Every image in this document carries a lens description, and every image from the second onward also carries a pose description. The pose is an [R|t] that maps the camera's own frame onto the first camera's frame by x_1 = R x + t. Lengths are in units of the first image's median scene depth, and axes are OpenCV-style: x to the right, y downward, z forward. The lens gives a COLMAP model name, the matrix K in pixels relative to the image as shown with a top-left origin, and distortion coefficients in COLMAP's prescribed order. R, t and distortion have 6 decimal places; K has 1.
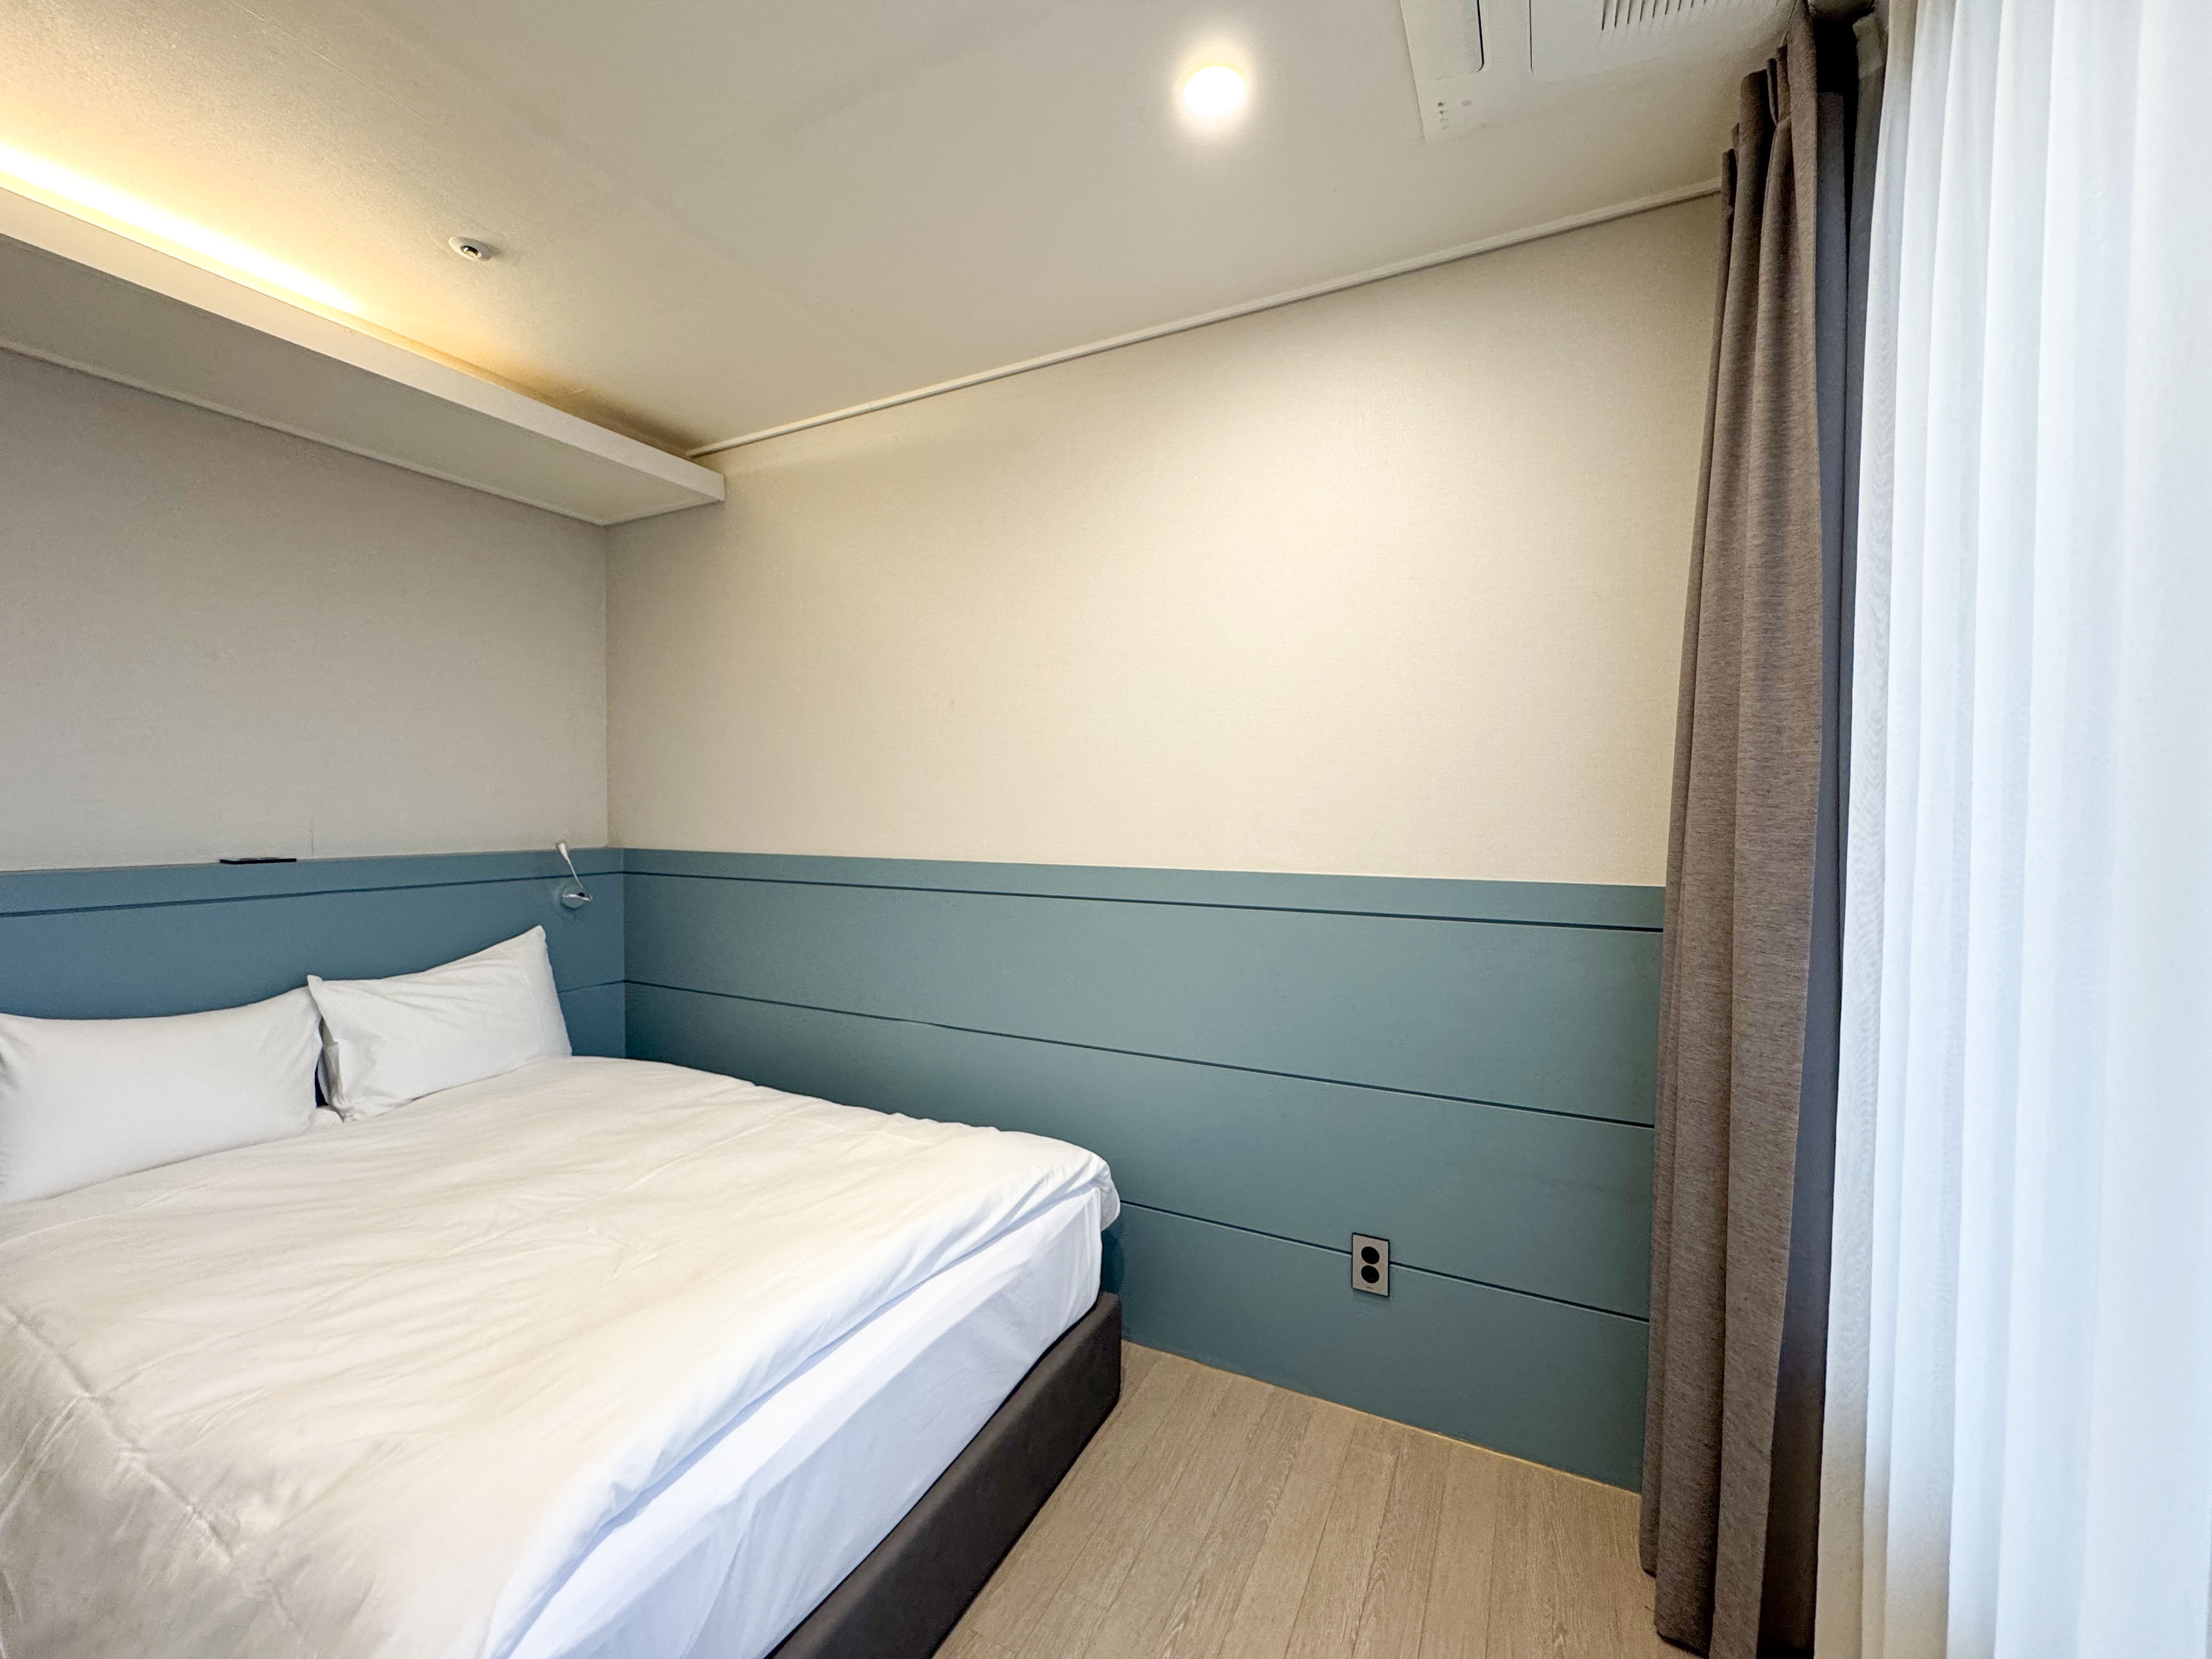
lens RADIAL K [[884.8, 0, 1105.0], [0, 884.8, 830.6], [0, 0, 1]] dist [0.000483, 0.000010]
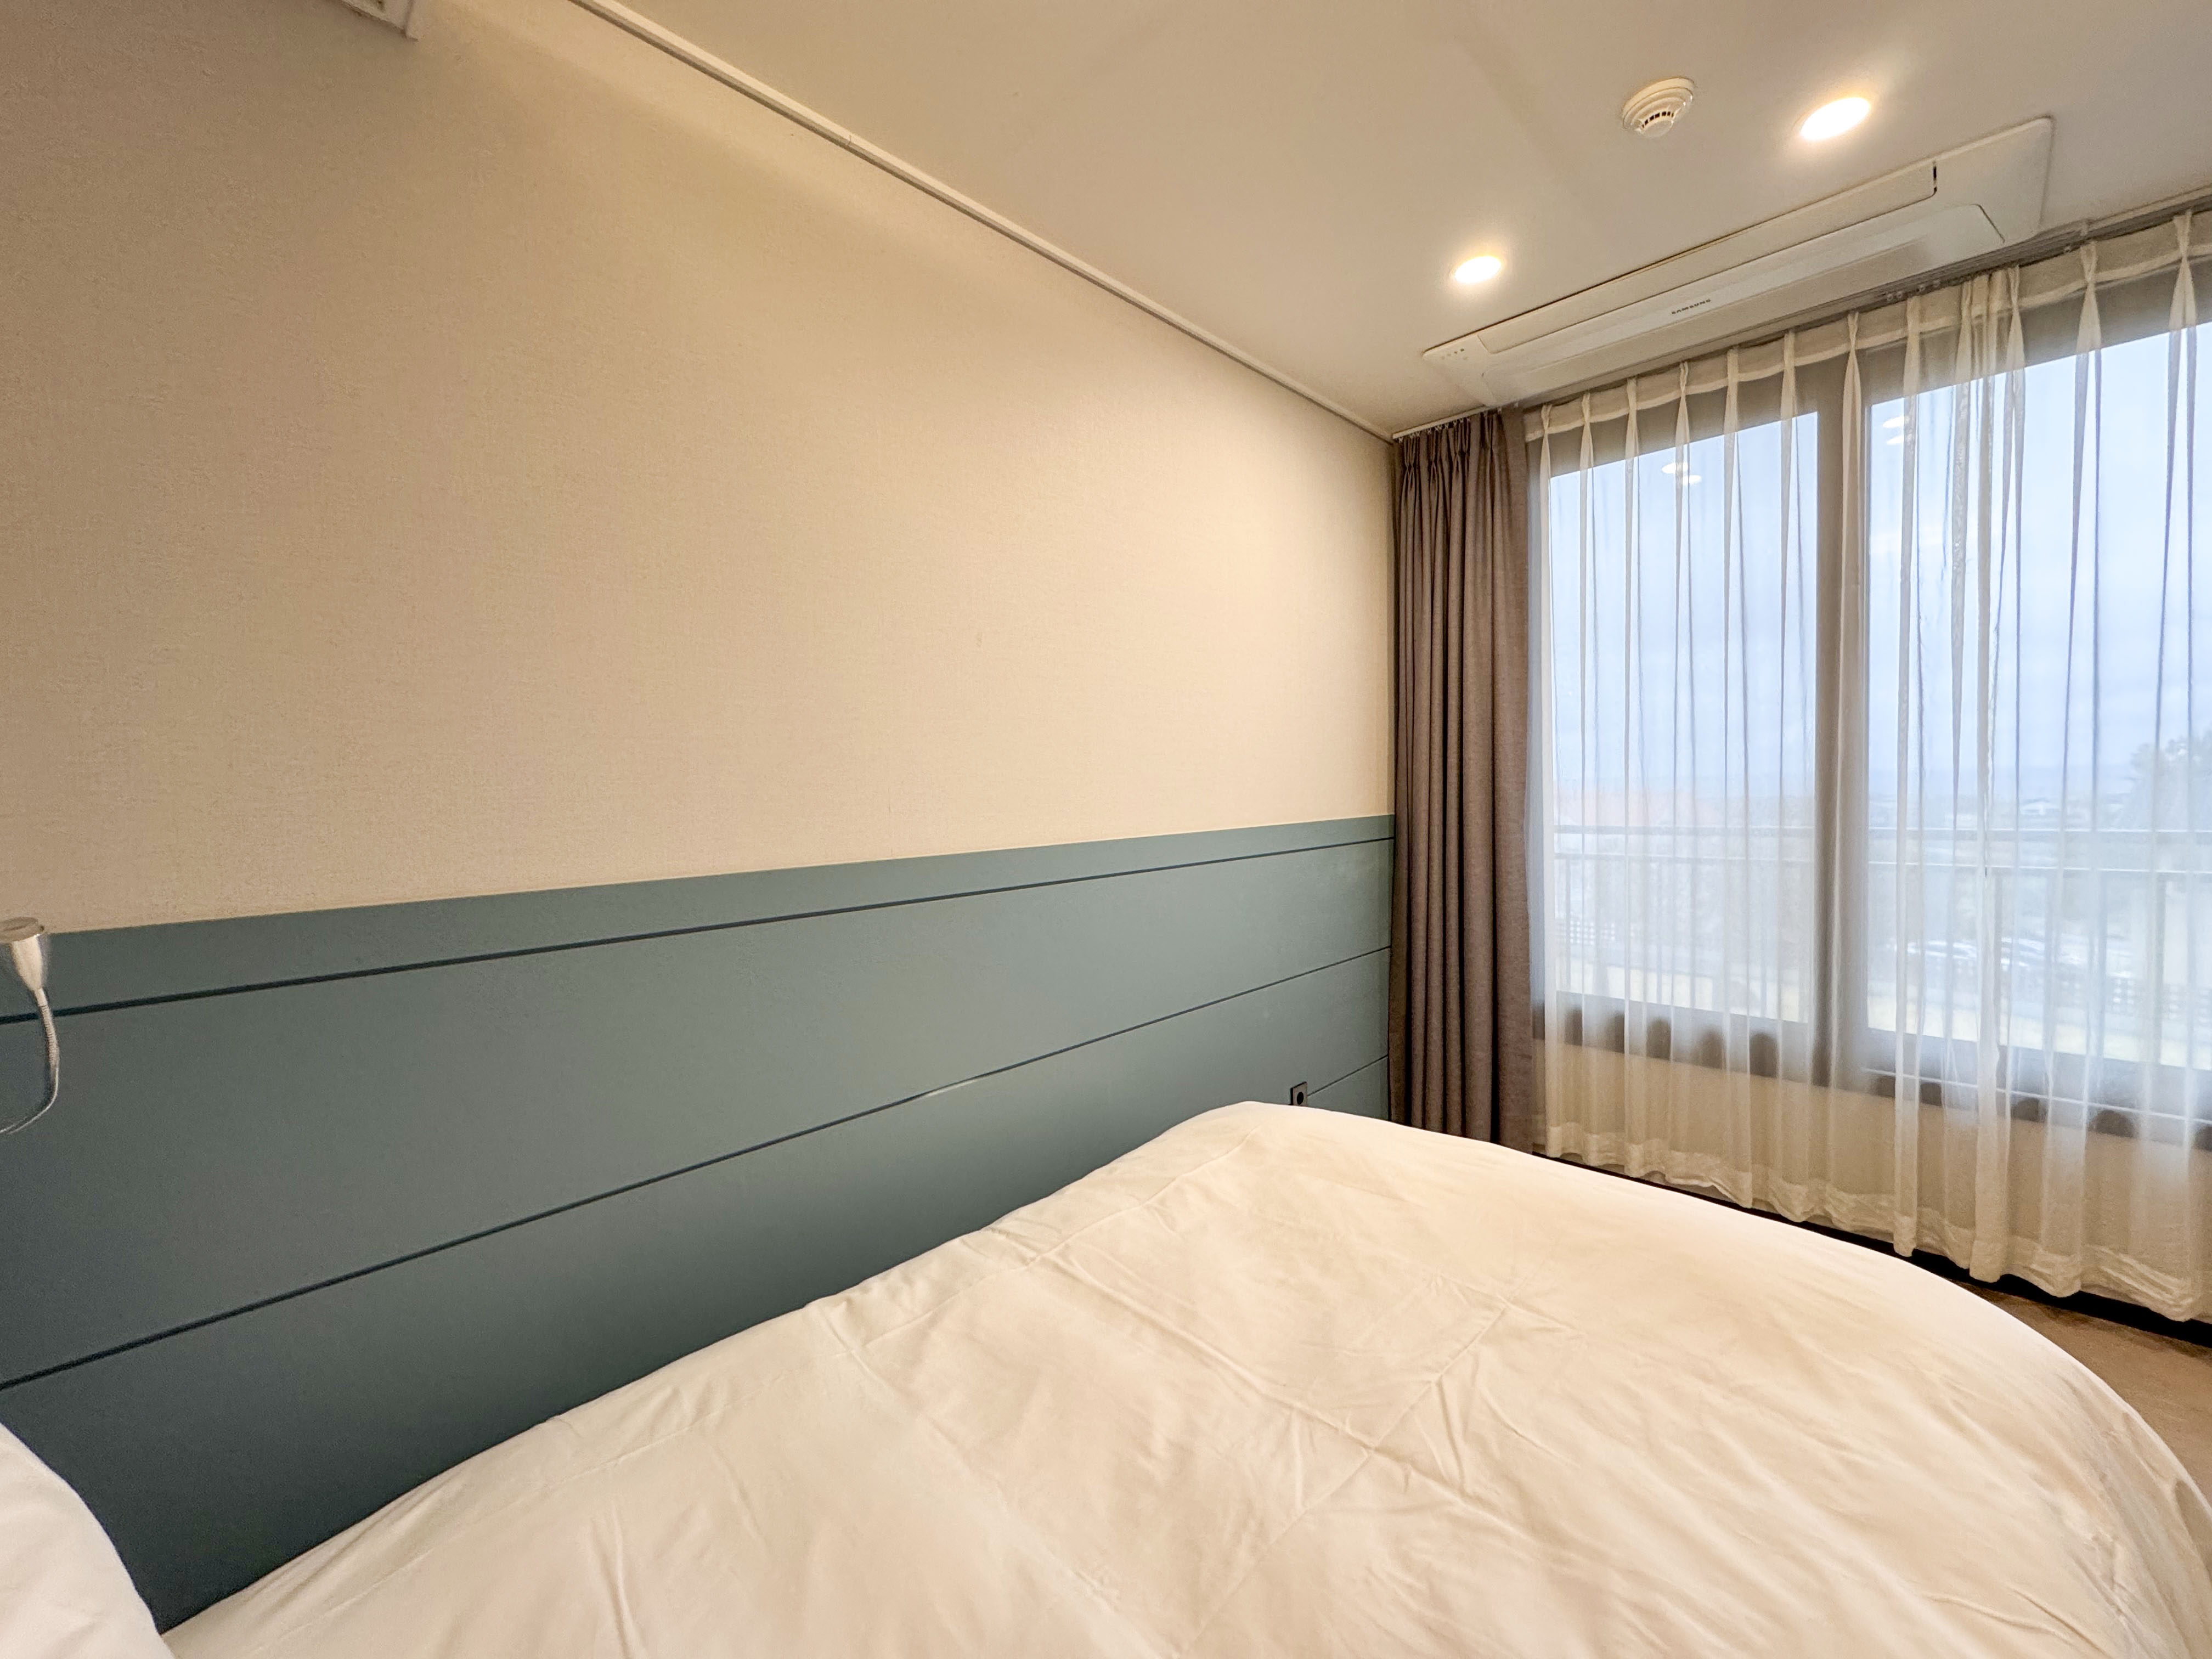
lens RADIAL K [[884.8, 0, 1107.9], [0, 884.8, 823.3], [0, 0, 1]] dist [0.000483, 0.000010]
pose [[0.306263, -0.050418, 0.950611, -0.959832], [0.061725, 0.997547, 0.033021, -0.005879], [-0.949944, 0.048563, 0.308623, 0.759213]]
